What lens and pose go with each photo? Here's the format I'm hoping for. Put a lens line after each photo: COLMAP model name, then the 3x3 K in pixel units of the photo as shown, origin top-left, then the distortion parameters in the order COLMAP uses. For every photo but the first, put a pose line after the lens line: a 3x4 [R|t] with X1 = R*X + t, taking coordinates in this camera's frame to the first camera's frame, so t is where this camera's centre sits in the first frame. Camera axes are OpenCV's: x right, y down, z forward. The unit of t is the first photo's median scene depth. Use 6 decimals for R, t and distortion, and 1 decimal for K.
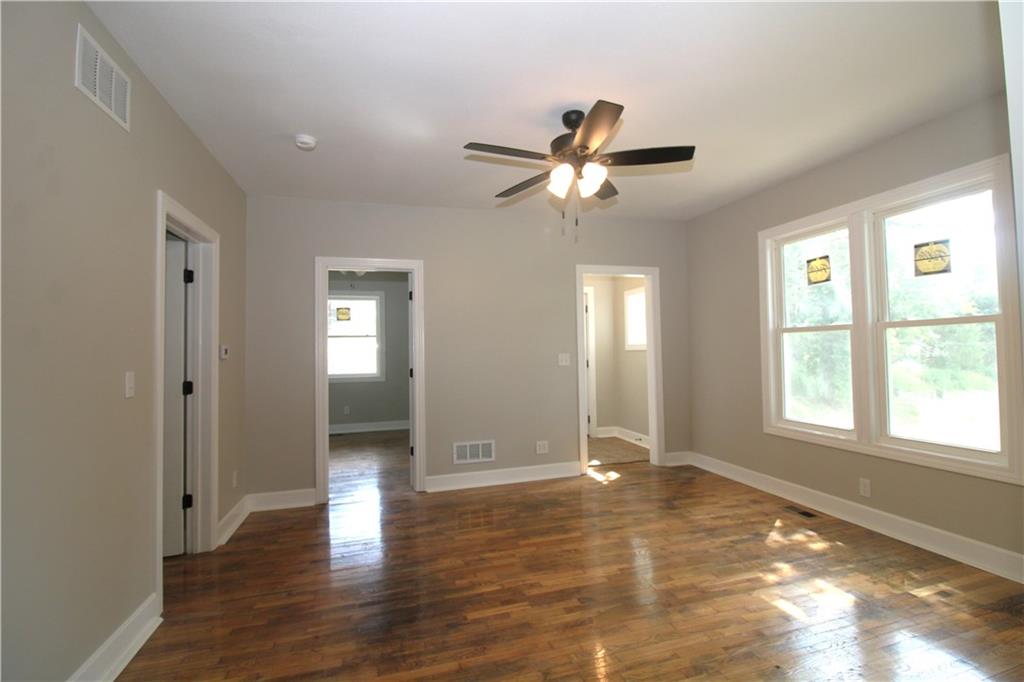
lens RADIAL K [[471.7, 0, 513.7], [0, 471.7, 343.5], [0, 0, 1]] dist [-0.021263, -0.000936]
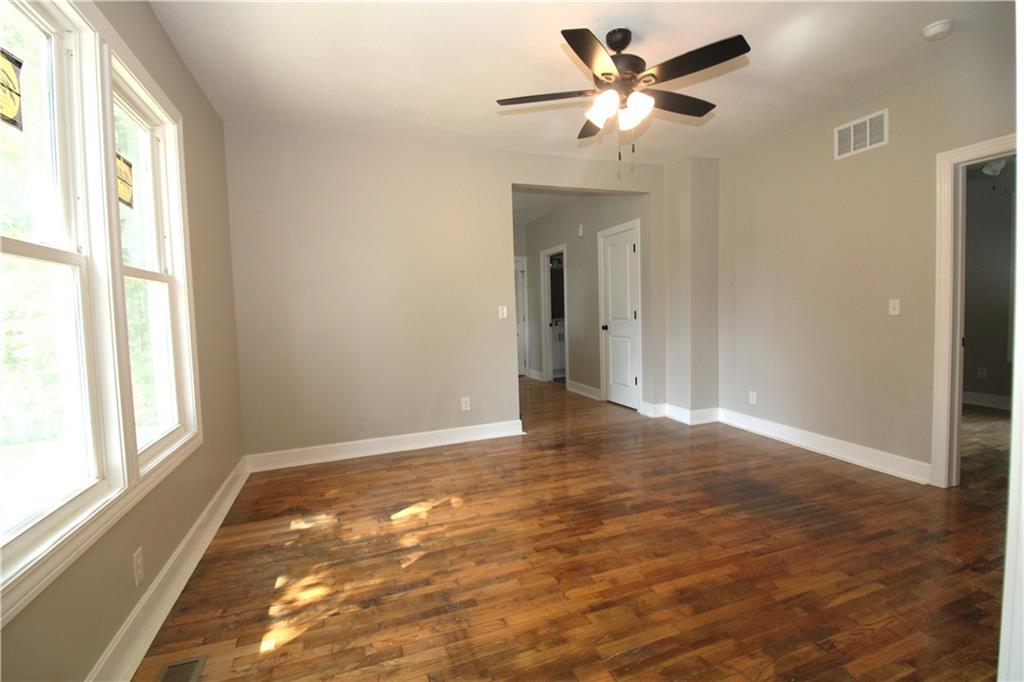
lens RADIAL K [[477.1, 0, 522.1], [0, 477.1, 330.9], [0, 0, 1]] dist [-0.007607, -0.006736]
pose [[-0.995061, 0.047248, -0.087297, 0.375320], [0.045101, 0.998633, 0.026406, 0.047983], [0.088425, 0.022339, -0.995832, 1.692029]]
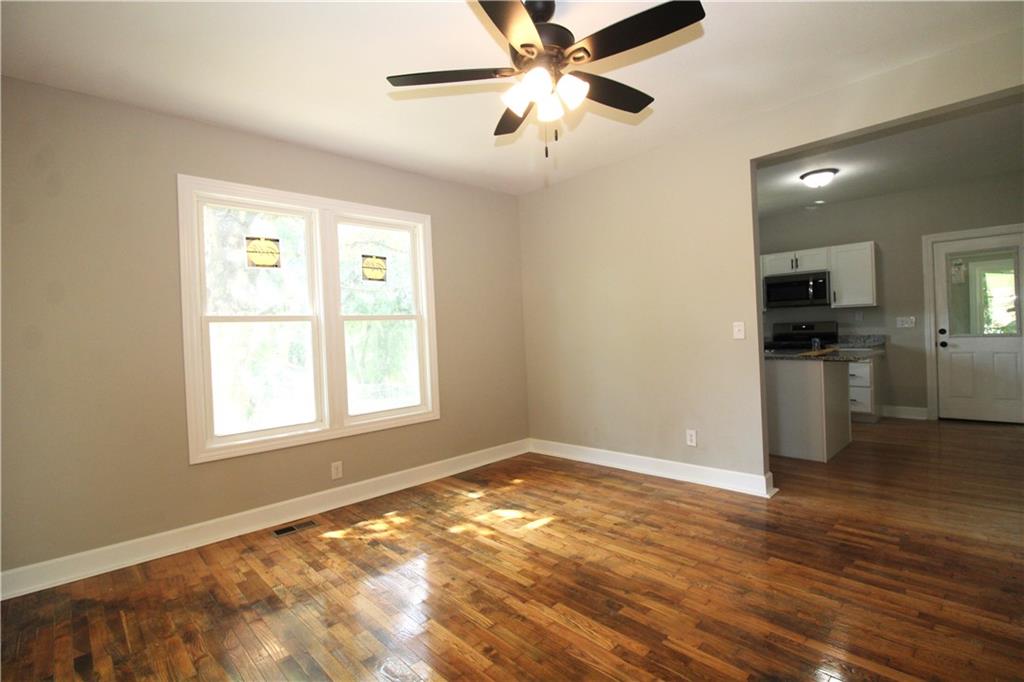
lens RADIAL K [[477.1, 0, 525.3], [0, 477.1, 330.1], [0, 0, 1]] dist [-0.007607, -0.006736]
pose [[-0.476442, 0.035859, 0.878474, -0.446783], [0.035175, 0.999145, -0.021708, 0.031495], [-0.878502, 0.020557, -0.477296, 1.217457]]
